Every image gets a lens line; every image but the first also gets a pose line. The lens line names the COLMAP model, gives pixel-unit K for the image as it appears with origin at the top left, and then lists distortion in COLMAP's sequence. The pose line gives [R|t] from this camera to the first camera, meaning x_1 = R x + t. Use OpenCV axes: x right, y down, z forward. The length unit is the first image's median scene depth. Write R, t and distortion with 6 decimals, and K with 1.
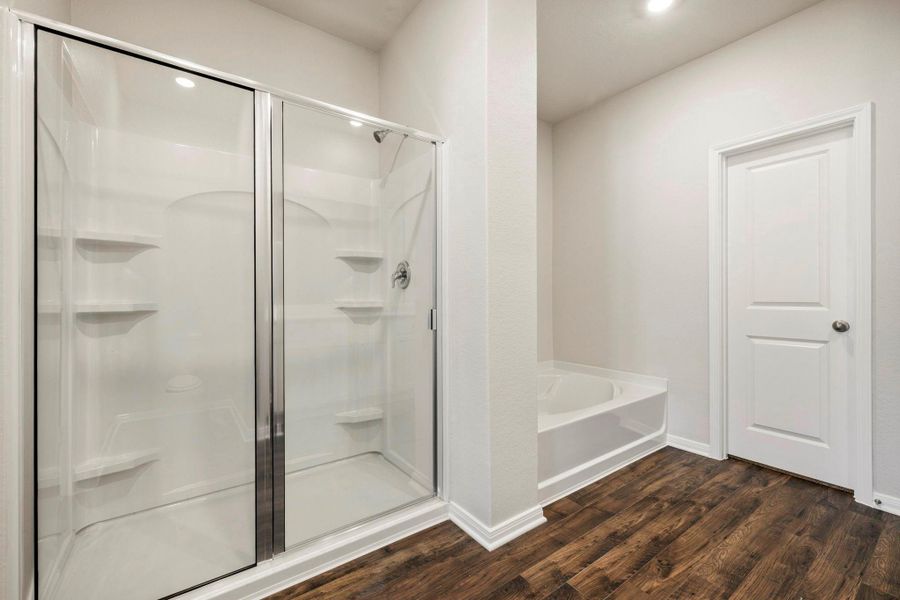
lens RADIAL K [[381.1, 0, 450.0], [0, 381.1, 296.2], [0, 0, 1]] dist [0.010014, -0.000316]
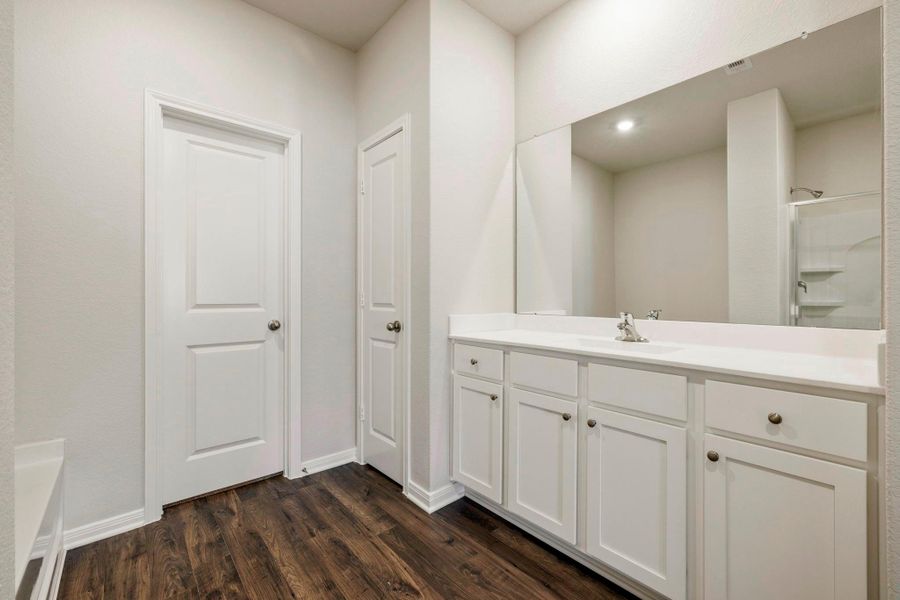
lens RADIAL K [[381.1, 0, 450.0], [0, 381.1, 296.2], [0, 0, 1]] dist [0.010014, -0.000316]
pose [[-0.089648, 0.000047, 0.995973, -0.097491], [-0.000261, 1.000000, -0.000071, -0.003815], [-0.995973, -0.000266, -0.089648, 0.587275]]
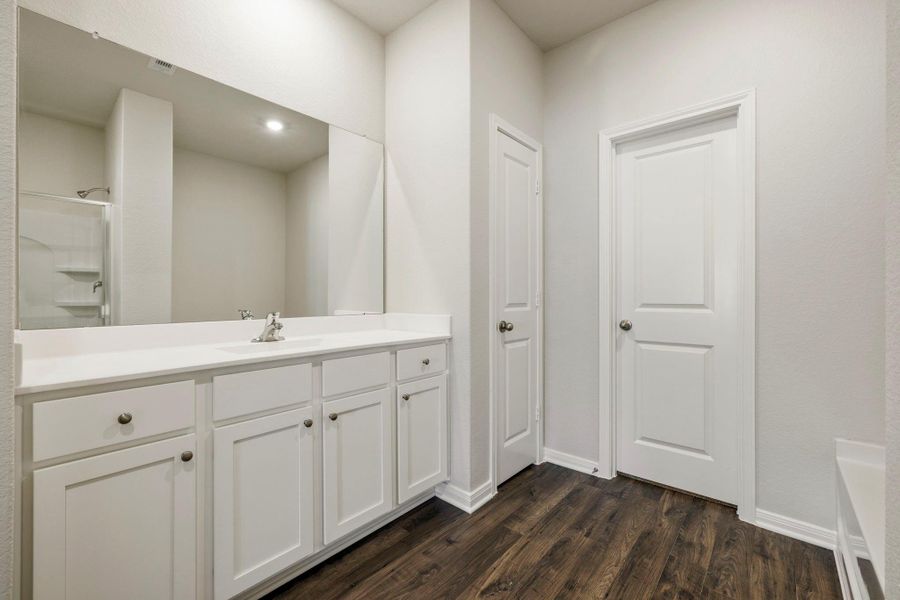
lens RADIAL K [[381.1, 0, 450.0], [0, 381.1, 296.2], [0, 0, 1]] dist [0.010014, -0.000316]
pose [[-0.972845, 0.004162, -0.231420, 1.290685], [0.003415, 0.999988, 0.003629, -0.008041], [0.231432, 0.002740, -0.972847, 1.586776]]
